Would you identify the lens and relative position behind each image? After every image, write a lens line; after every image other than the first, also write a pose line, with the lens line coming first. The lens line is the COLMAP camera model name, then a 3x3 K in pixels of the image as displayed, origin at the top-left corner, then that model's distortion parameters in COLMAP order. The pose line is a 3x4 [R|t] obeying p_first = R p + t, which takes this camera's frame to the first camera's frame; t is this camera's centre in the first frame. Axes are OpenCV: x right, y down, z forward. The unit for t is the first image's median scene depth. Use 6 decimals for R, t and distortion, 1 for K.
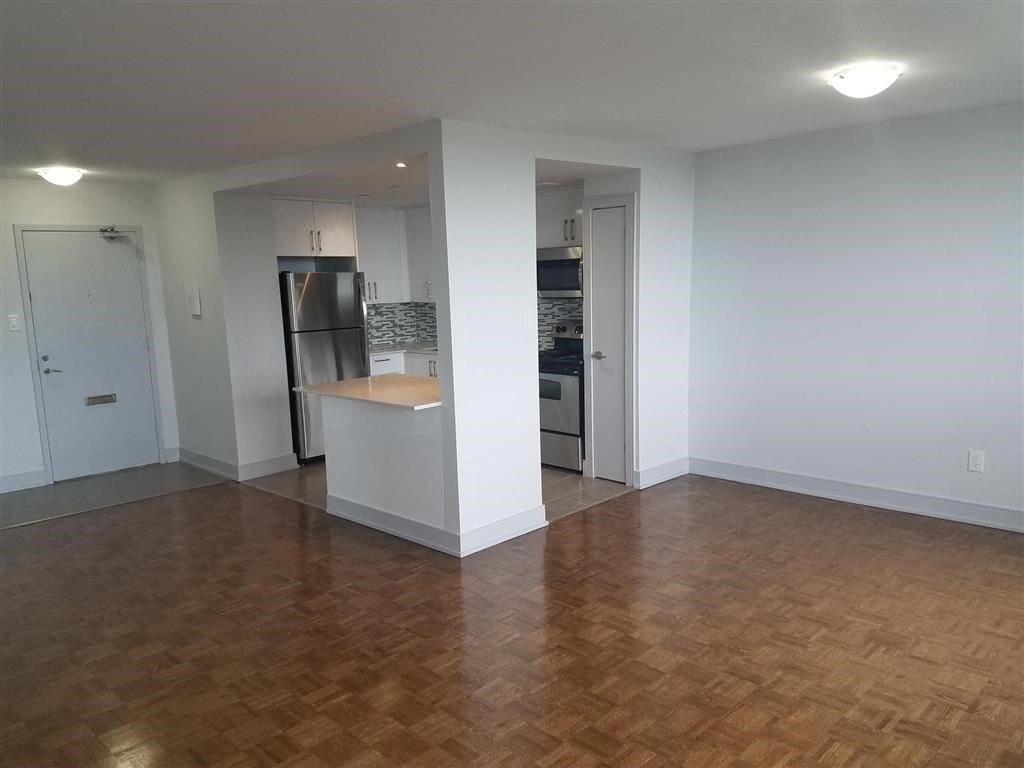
lens RADIAL K [[766.6, 0, 491.8], [0, 766.6, 390.6], [0, 0, 1]] dist [0.269570, -0.486000]
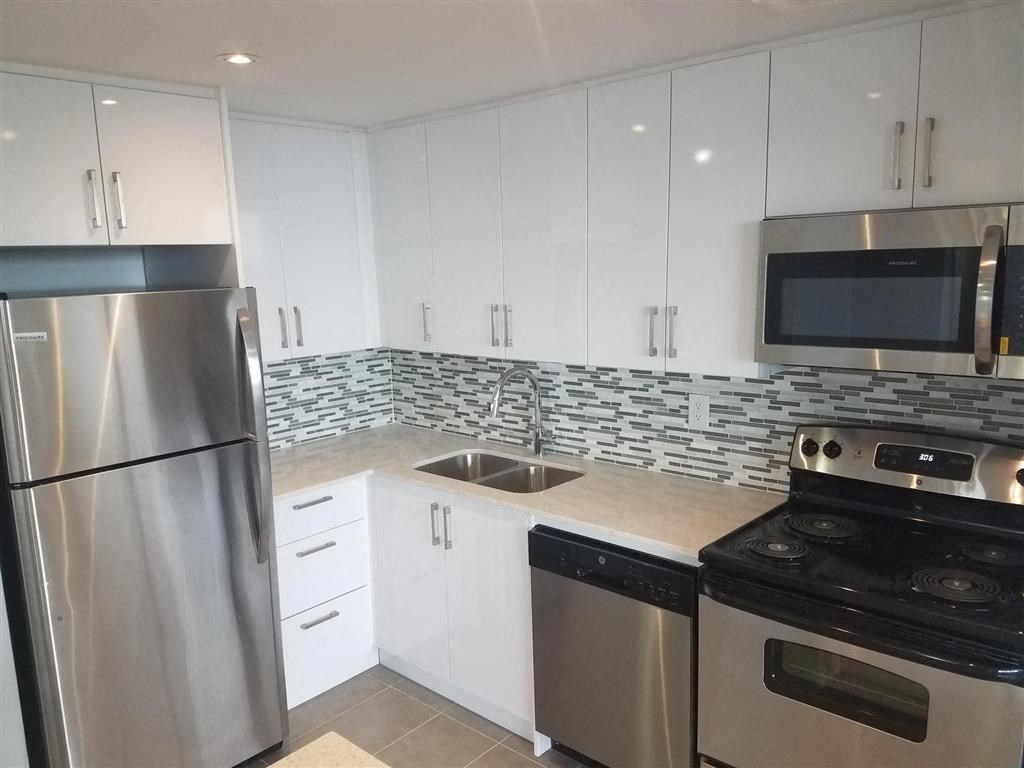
lens RADIAL K [[766.6, 0, 491.8], [0, 766.6, 390.6], [0, 0, 1]] dist [0.269570, -0.486000]
pose [[0.998784, -0.009741, 0.048332, -0.069368], [0.009183, 0.999889, 0.011744, -0.102752], [-0.048441, -0.011286, 0.998762, 0.600965]]
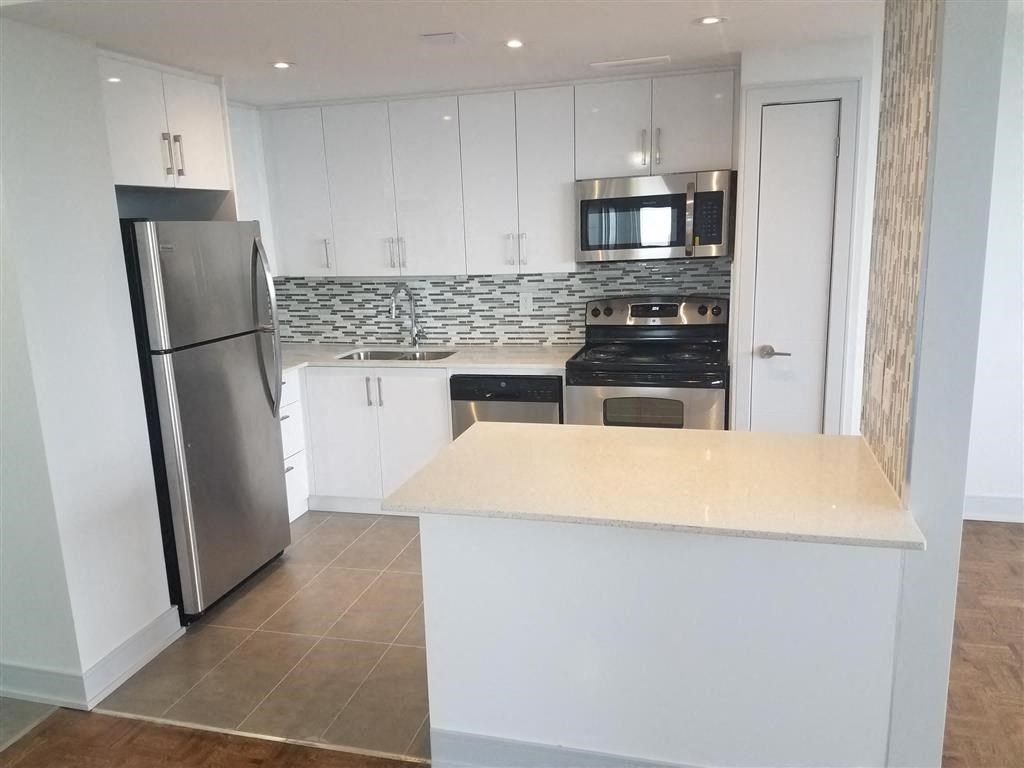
lens RADIAL K [[766.6, 0, 491.8], [0, 766.6, 390.6], [0, 0, 1]] dist [0.269570, -0.486000]
pose [[0.871712, -0.105354, 0.478560, -0.277240], [0.086068, 0.994350, 0.062129, -0.057723], [-0.482402, -0.012970, 0.875854, 0.448489]]
